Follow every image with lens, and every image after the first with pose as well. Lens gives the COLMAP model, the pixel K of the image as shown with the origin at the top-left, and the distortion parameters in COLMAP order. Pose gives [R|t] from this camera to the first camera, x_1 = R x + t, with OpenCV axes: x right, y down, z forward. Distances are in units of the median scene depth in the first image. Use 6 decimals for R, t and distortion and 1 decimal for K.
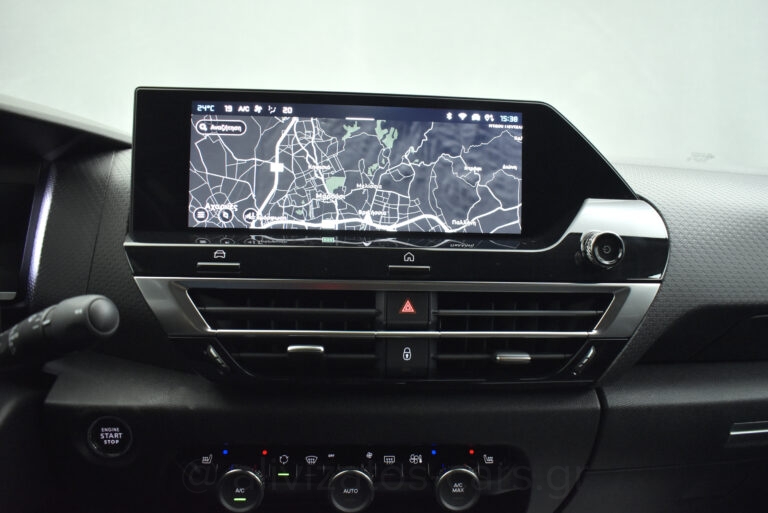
lens RADIAL K [[573.2, 0, 368.3], [0, 573.2, 236.1], [0, 0, 1]] dist [-0.098086, 0.010988]
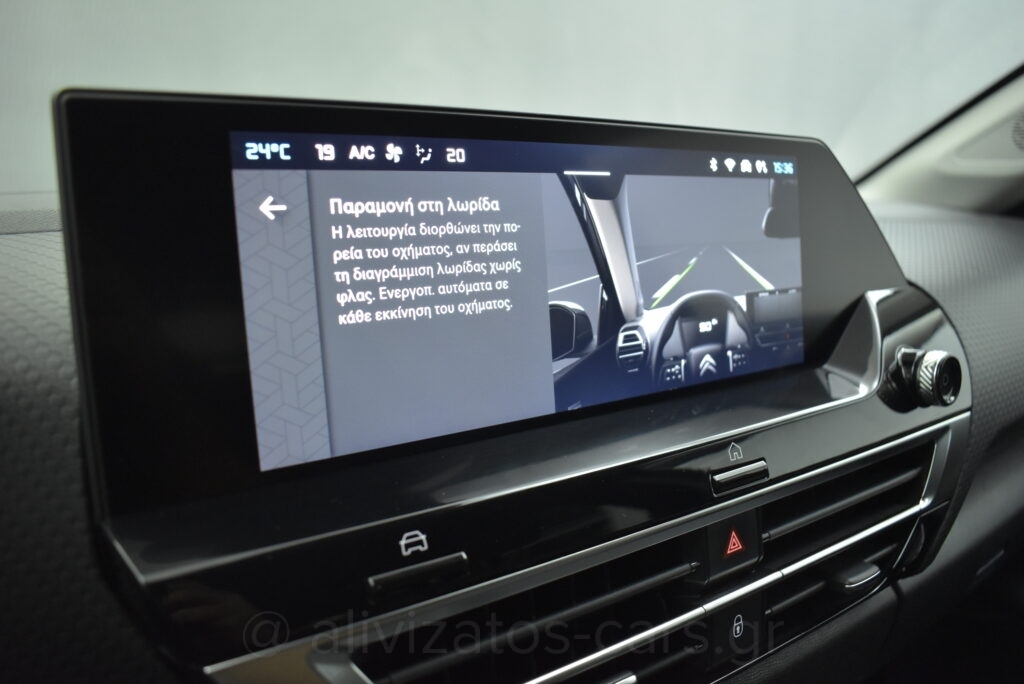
lens RADIAL K [[764.3, 0, 506.0], [0, 764.3, 335.8], [0, 0, 1]] dist [-0.098086, 0.010988]
pose [[0.868057, -0.116293, 0.482652, -0.404797], [0.063787, 0.990246, 0.123873, -0.157171], [-0.492350, -0.076742, 0.867008, 0.482674]]
